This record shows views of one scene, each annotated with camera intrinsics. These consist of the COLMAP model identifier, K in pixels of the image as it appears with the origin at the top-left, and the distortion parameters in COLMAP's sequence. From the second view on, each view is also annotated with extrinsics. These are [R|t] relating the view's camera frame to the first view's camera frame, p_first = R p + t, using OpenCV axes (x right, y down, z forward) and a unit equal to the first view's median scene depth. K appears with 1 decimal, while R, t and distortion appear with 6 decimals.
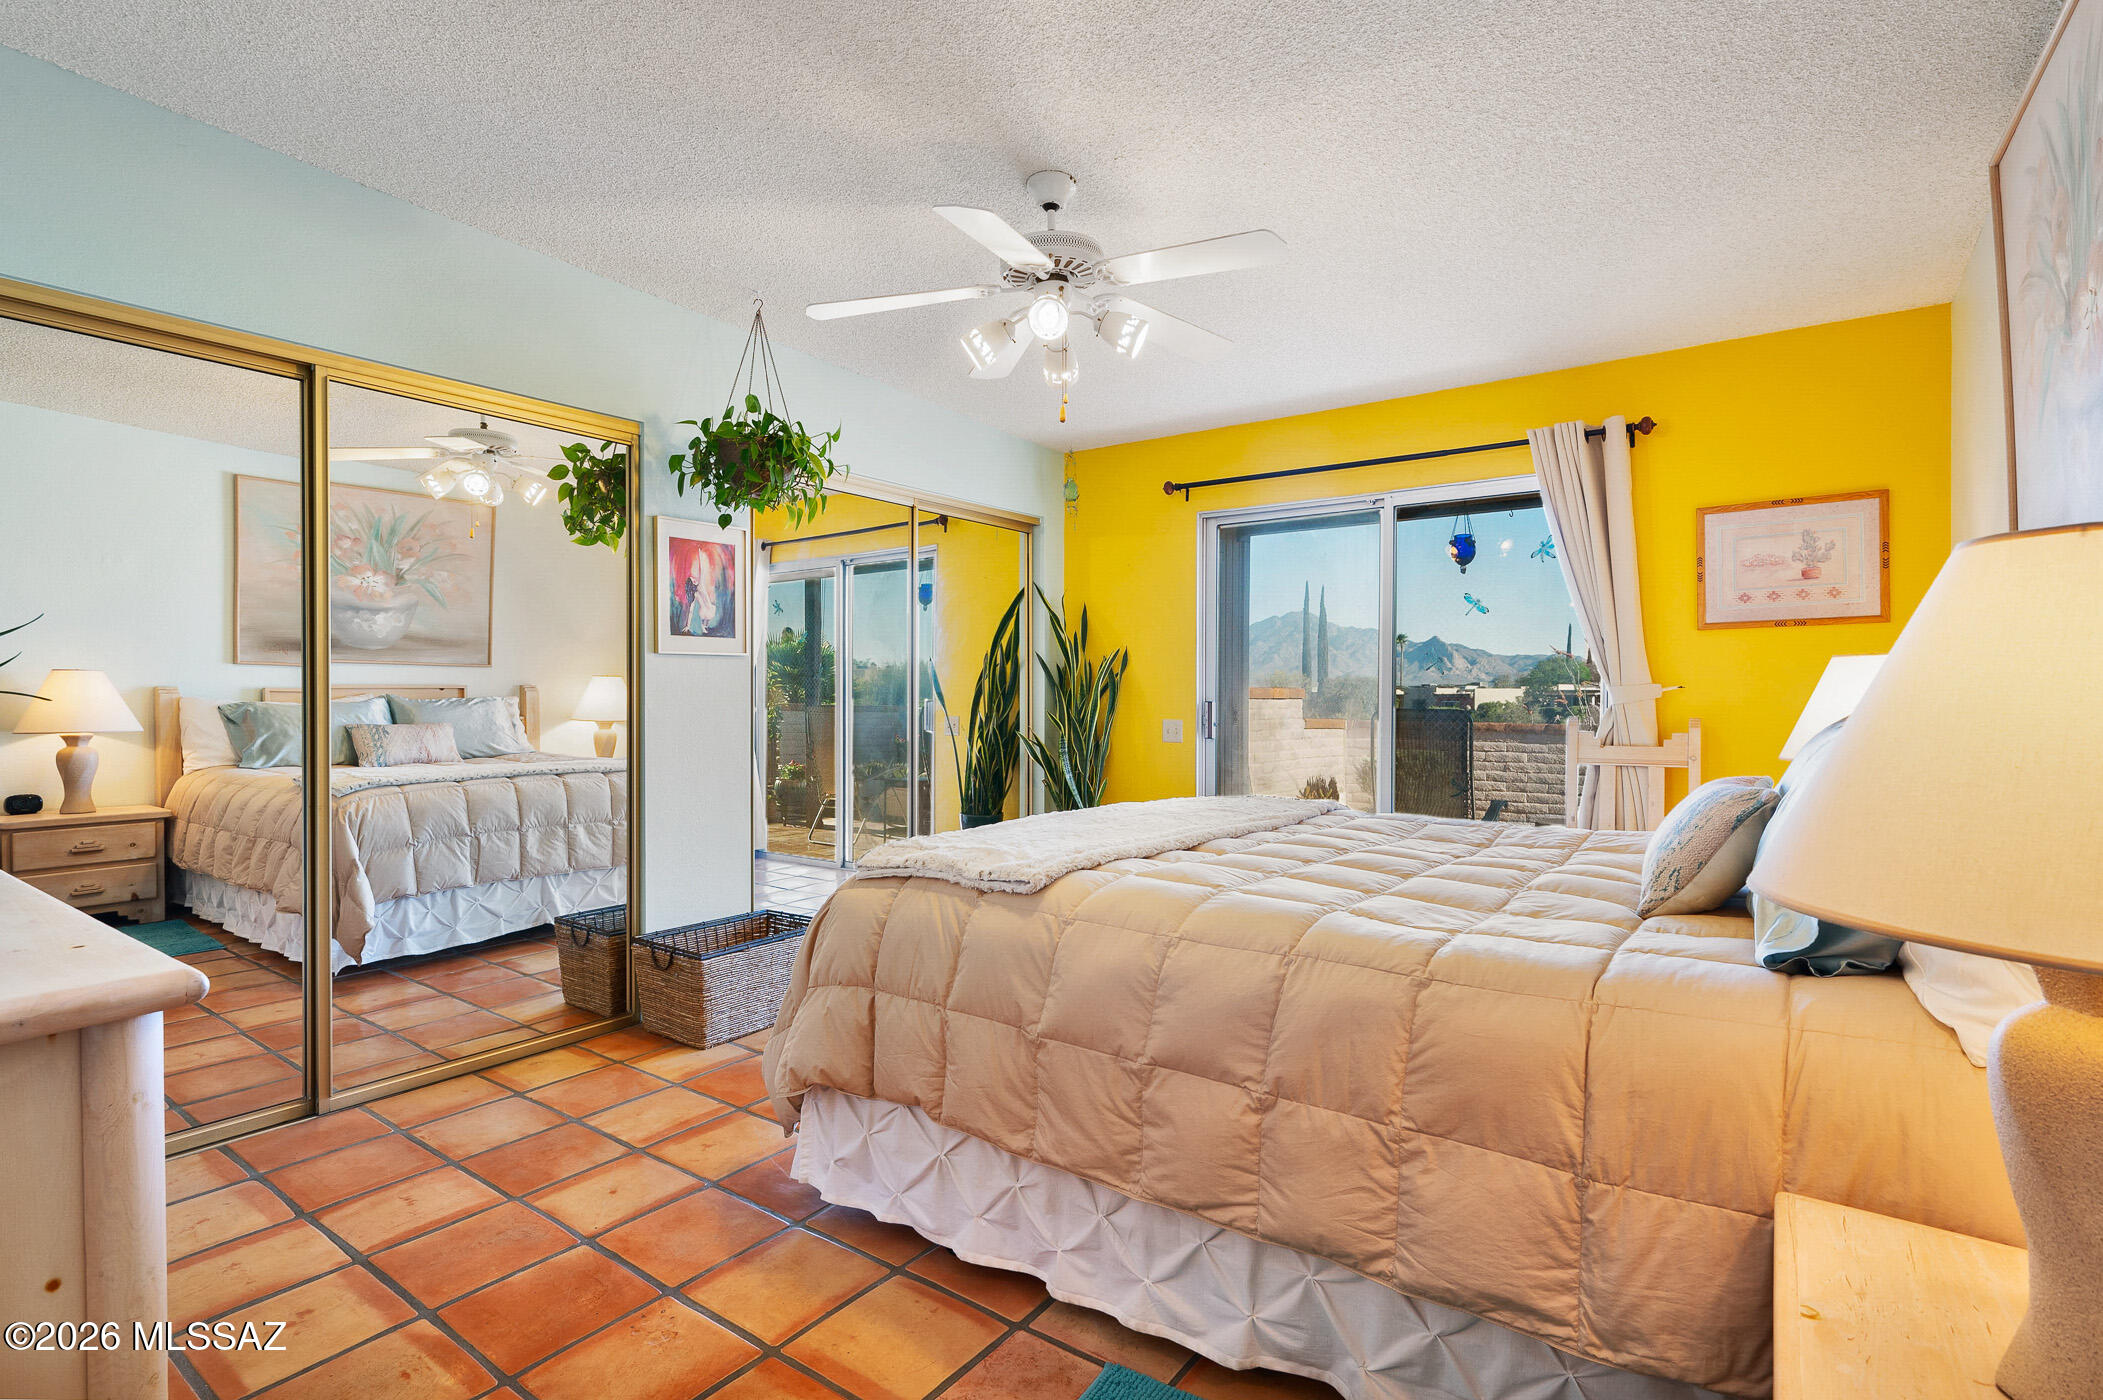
lens RADIAL K [[1000.2, 0, 1051.5], [0, 1000.2, 700.0], [0, 0, 1]] dist [-0.001587, 0.000223]
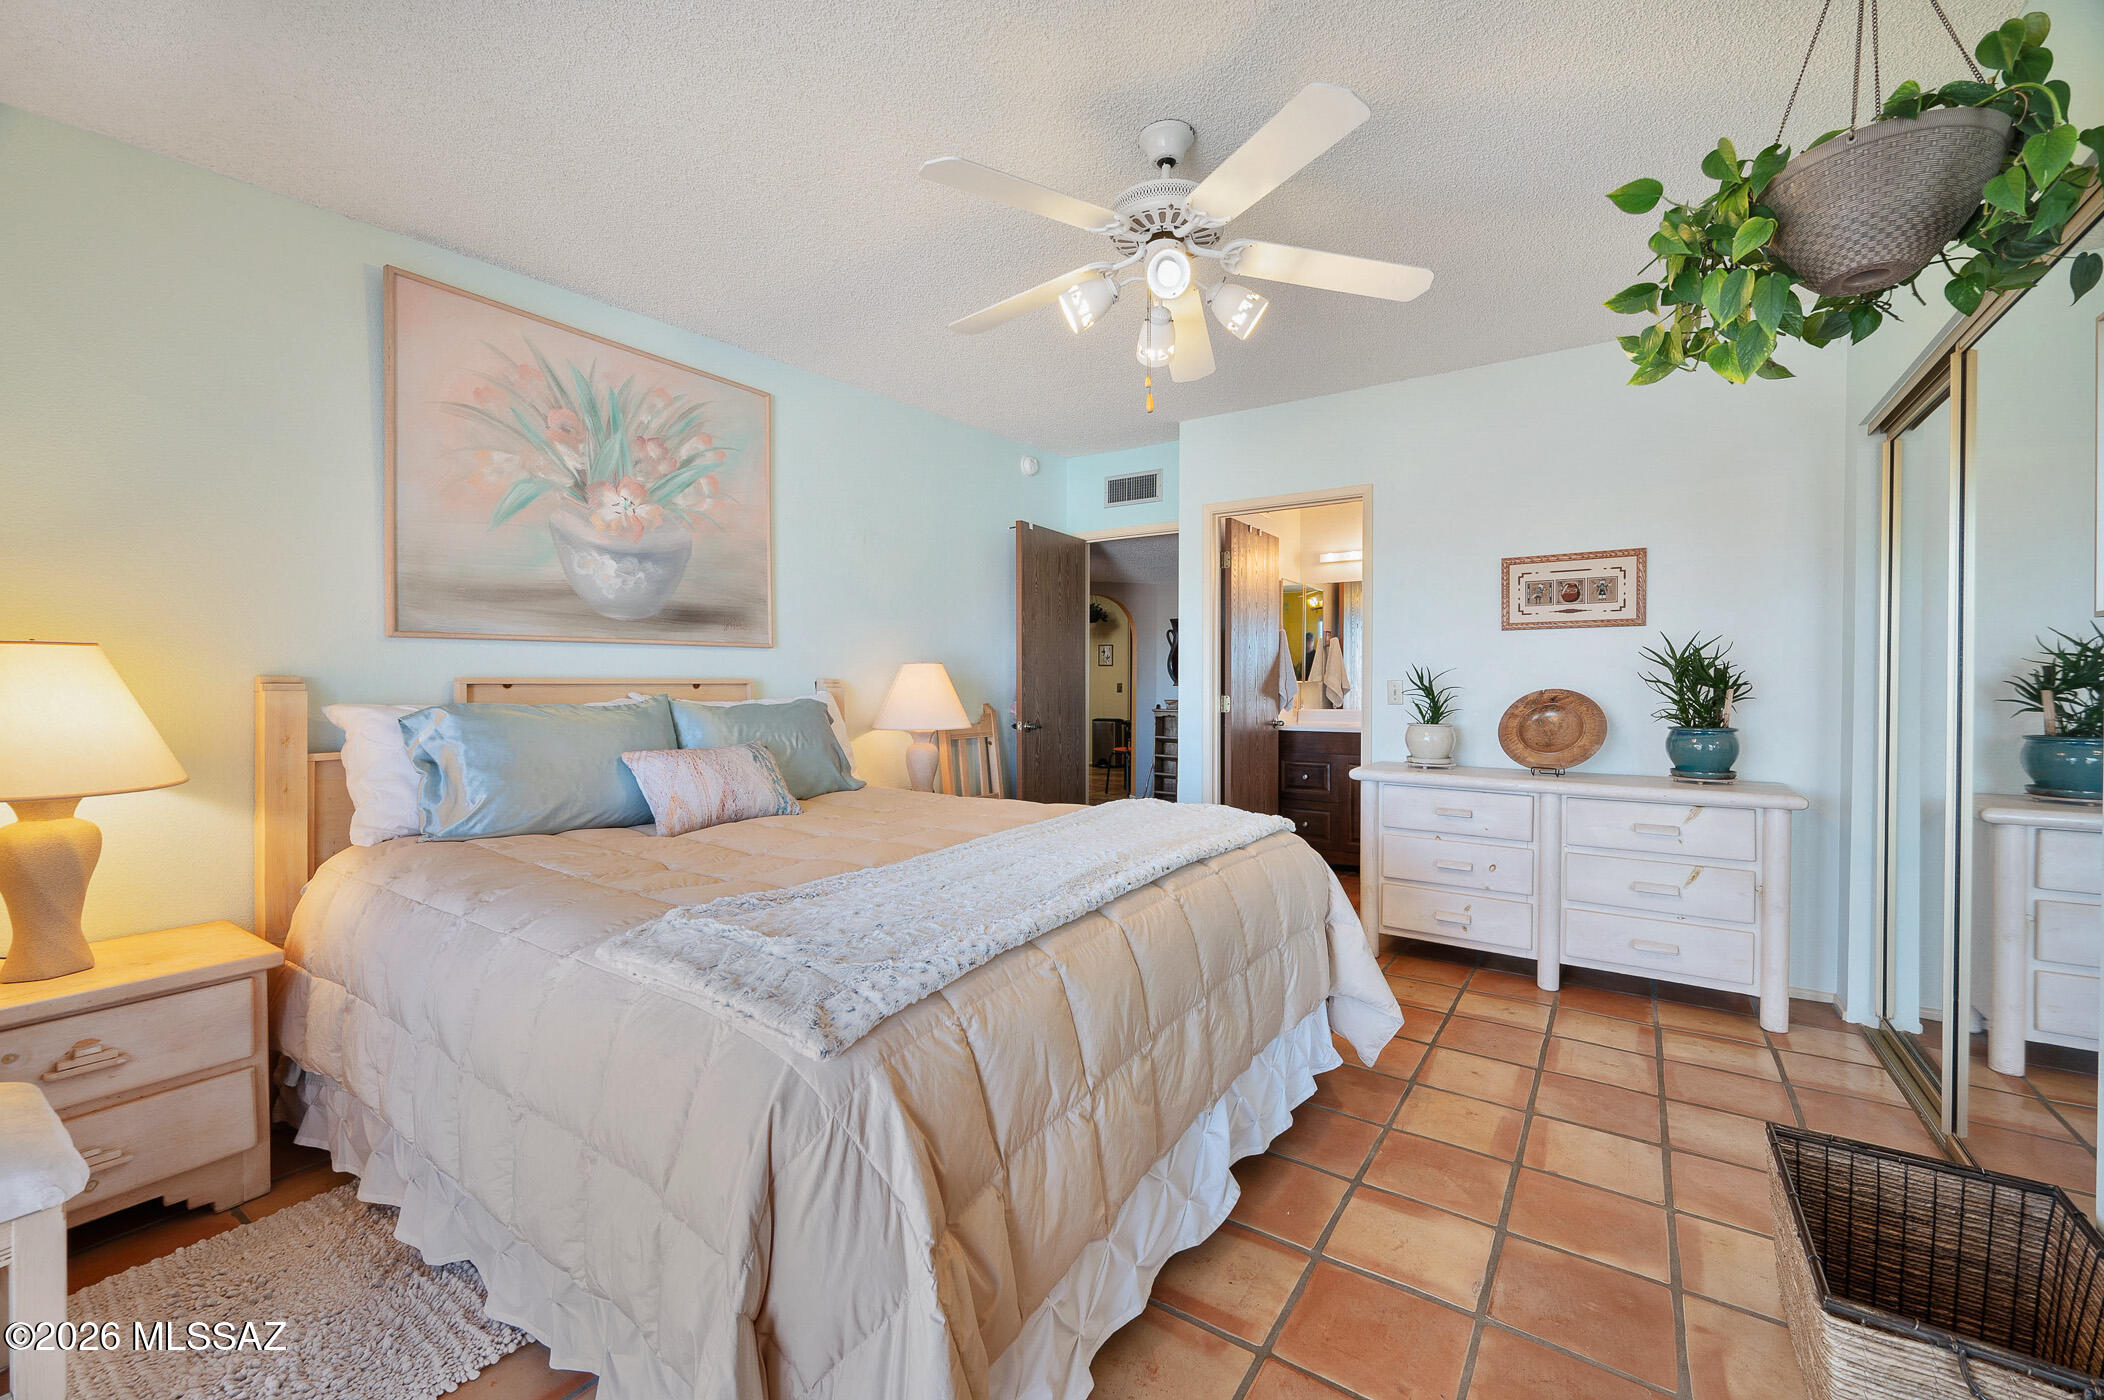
lens RADIAL K [[849.0, 0, 1052.0], [0, 849.0, 700.0], [0, 0, 1]] dist [-0.000770, -0.000038]
pose [[-0.999761, -0.000087, -0.021840, 0.091700], [-0.000608, 0.999716, 0.023840, -0.015408], [0.021832, 0.023848, -0.999477, 1.355037]]
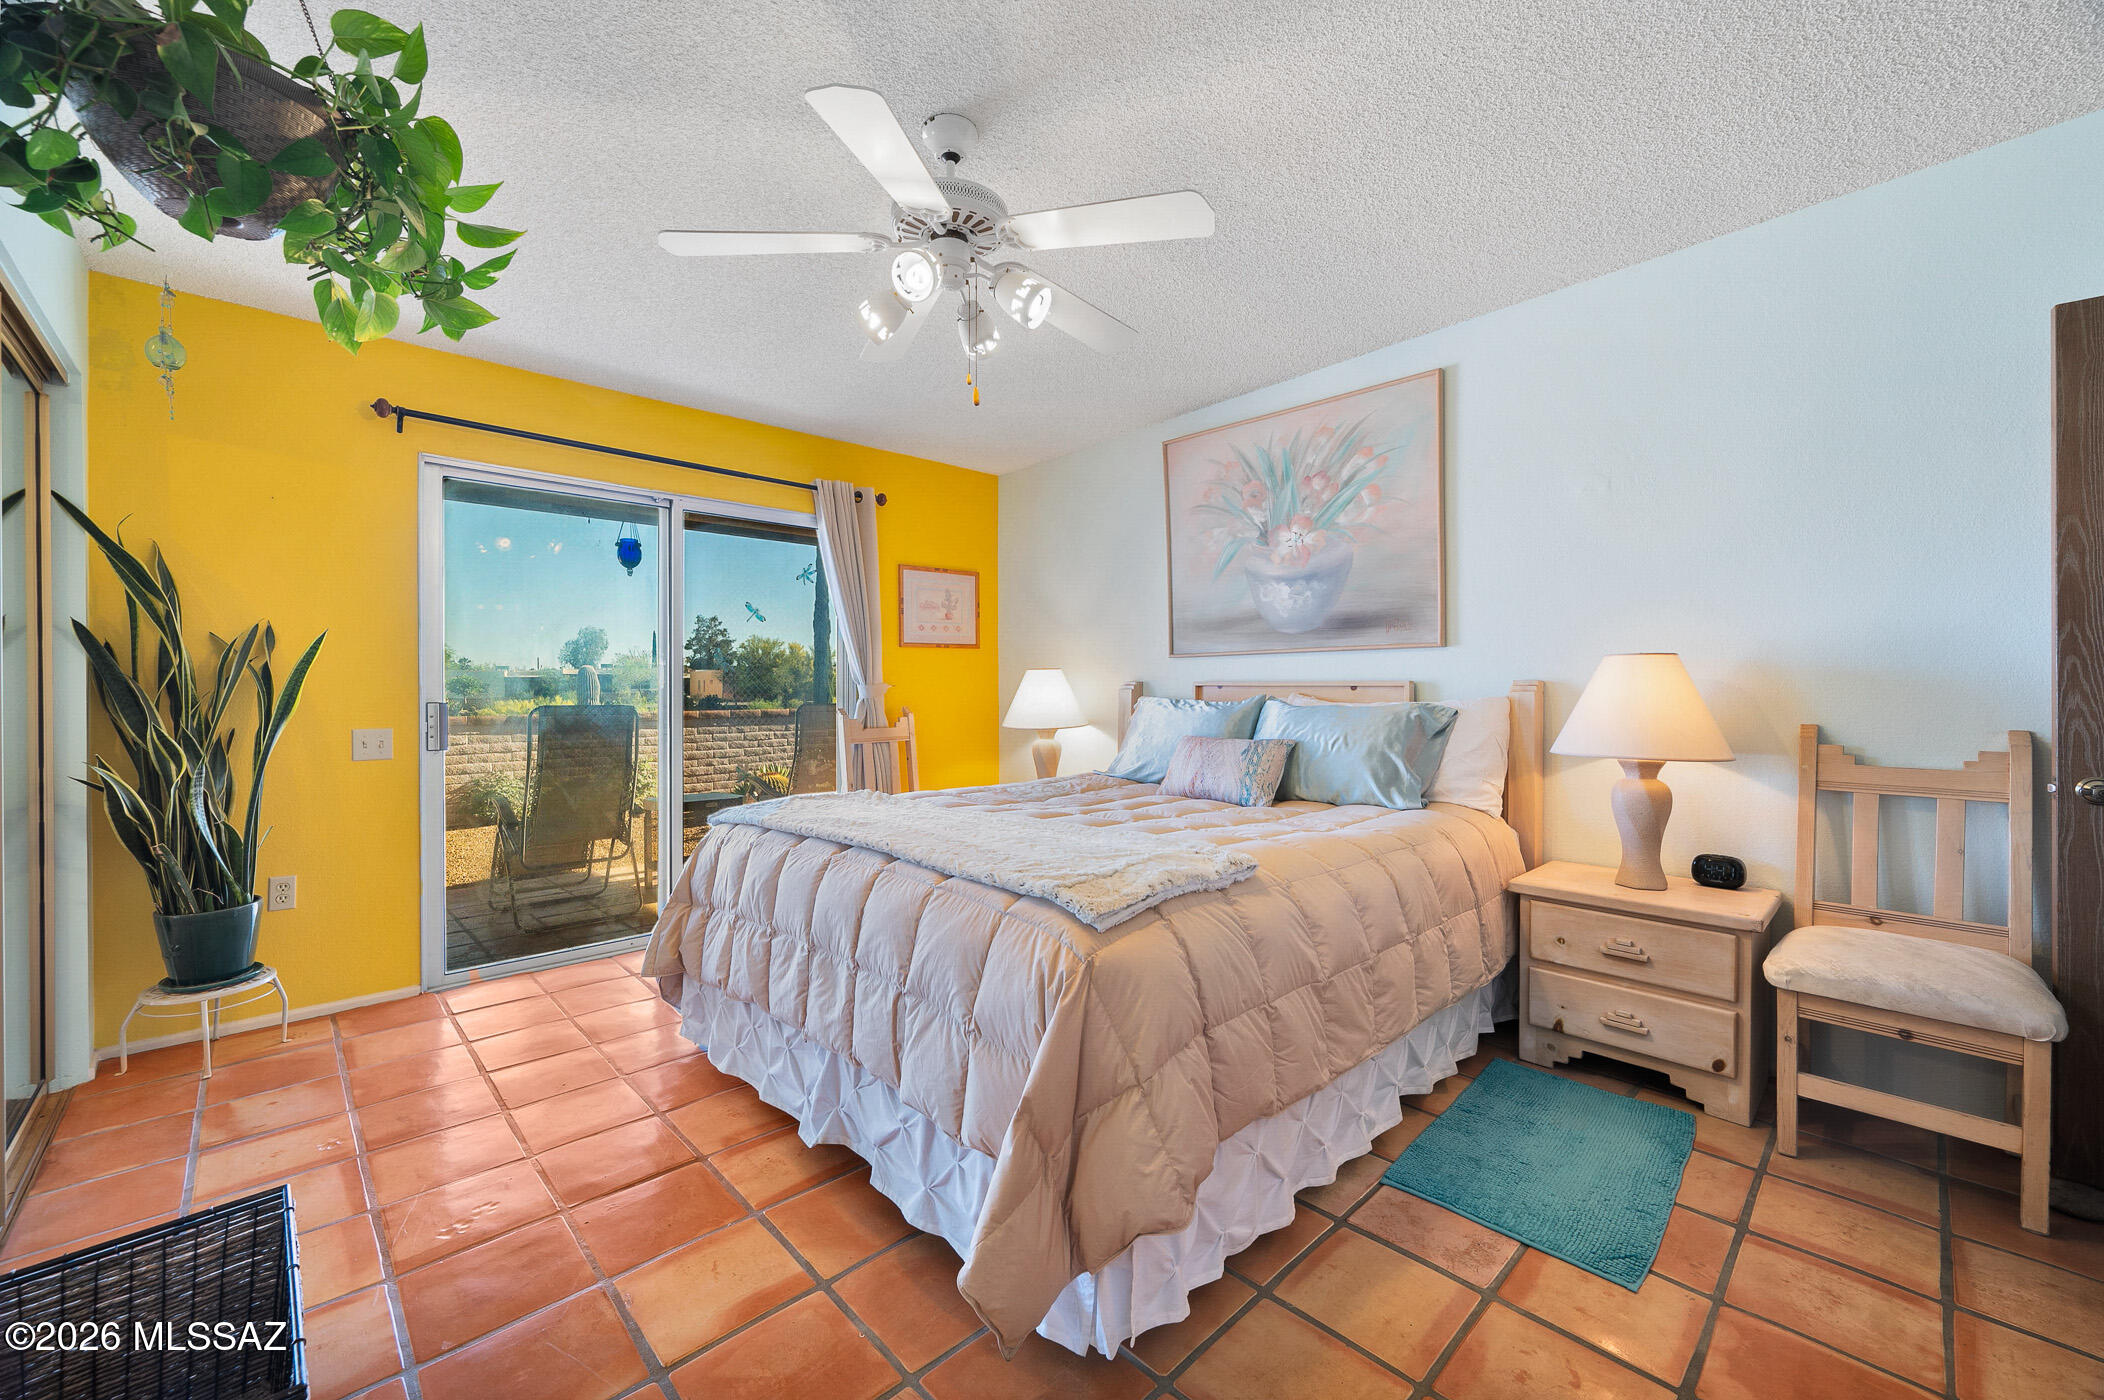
lens RADIAL K [[830.7, 0, 1052.3], [0, 830.7, 690.6], [0, 0, 1]] dist [-0.000442, 0.000004]
pose [[0.184772, -0.006323, 0.982761, -0.551506], [0.003780, 0.999976, 0.005723, -0.012064], [-0.982774, 0.002658, 0.184791, 0.589428]]
